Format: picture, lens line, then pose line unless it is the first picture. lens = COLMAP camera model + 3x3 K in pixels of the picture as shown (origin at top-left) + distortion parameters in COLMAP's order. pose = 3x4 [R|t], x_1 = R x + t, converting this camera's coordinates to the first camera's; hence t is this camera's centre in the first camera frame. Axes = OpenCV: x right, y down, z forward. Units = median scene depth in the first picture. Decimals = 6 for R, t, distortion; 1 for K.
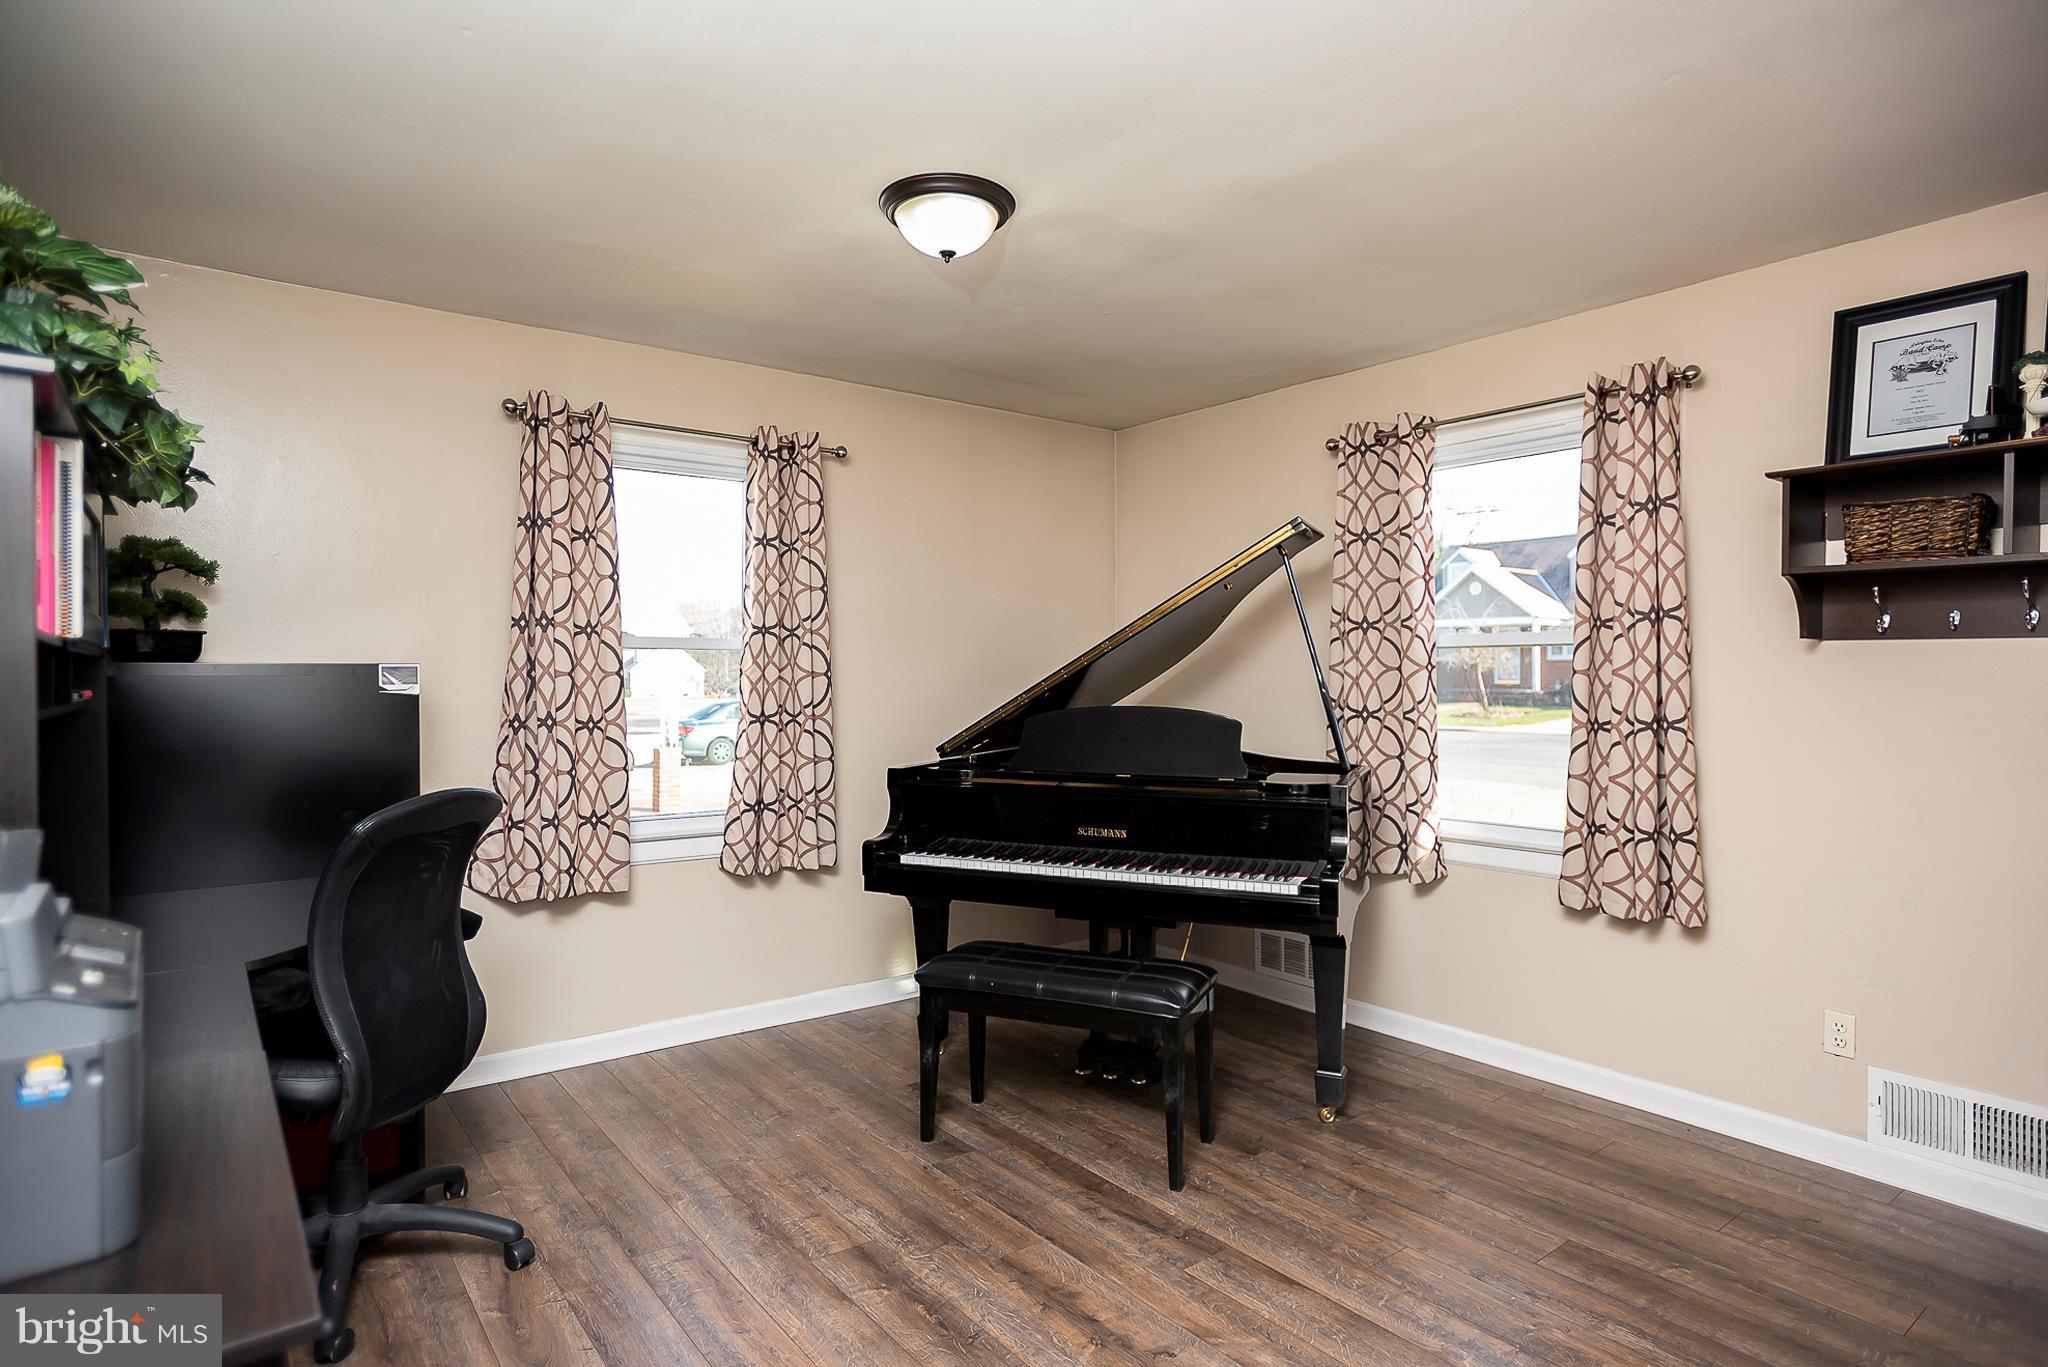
lens RADIAL K [[1109.3, 0, 1026.3], [0, 1109.3, 680.0], [0, 0, 1]] dist [-0.000250, 0.000014]
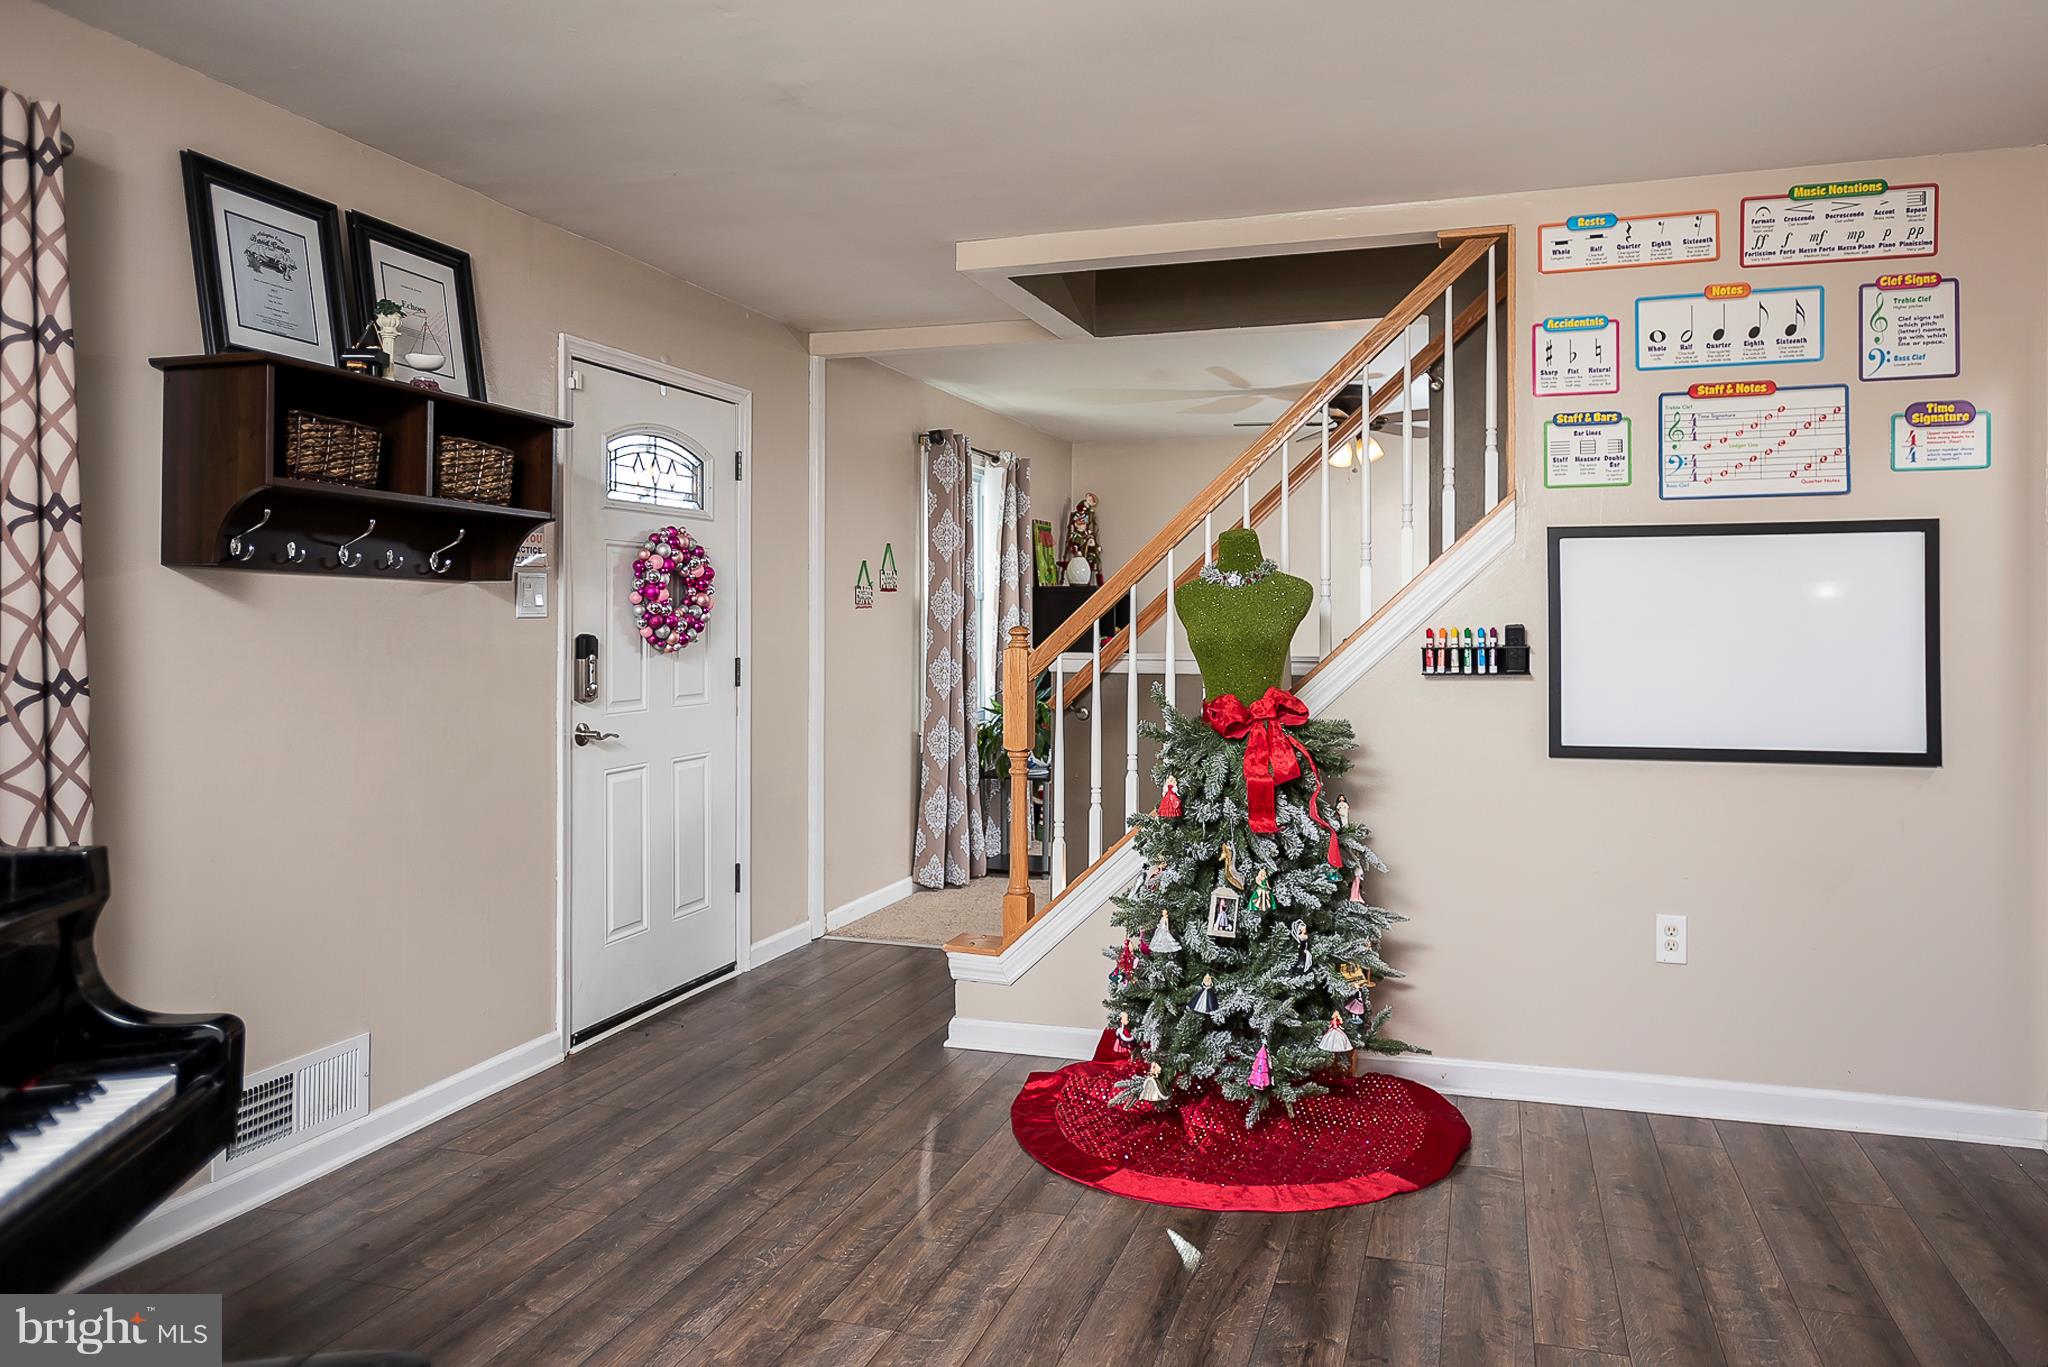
lens RADIAL K [[1449.4, 0, 1025.2], [0, 1449.4, 675.0], [0, 0, 1]] dist [0.000990, -0.000394]
pose [[-0.578198, -0.029426, 0.815366, -0.482675], [0.003883, 0.999239, 0.038816, 0.000595], [-0.815887, 0.025609, -0.577643, 1.184961]]
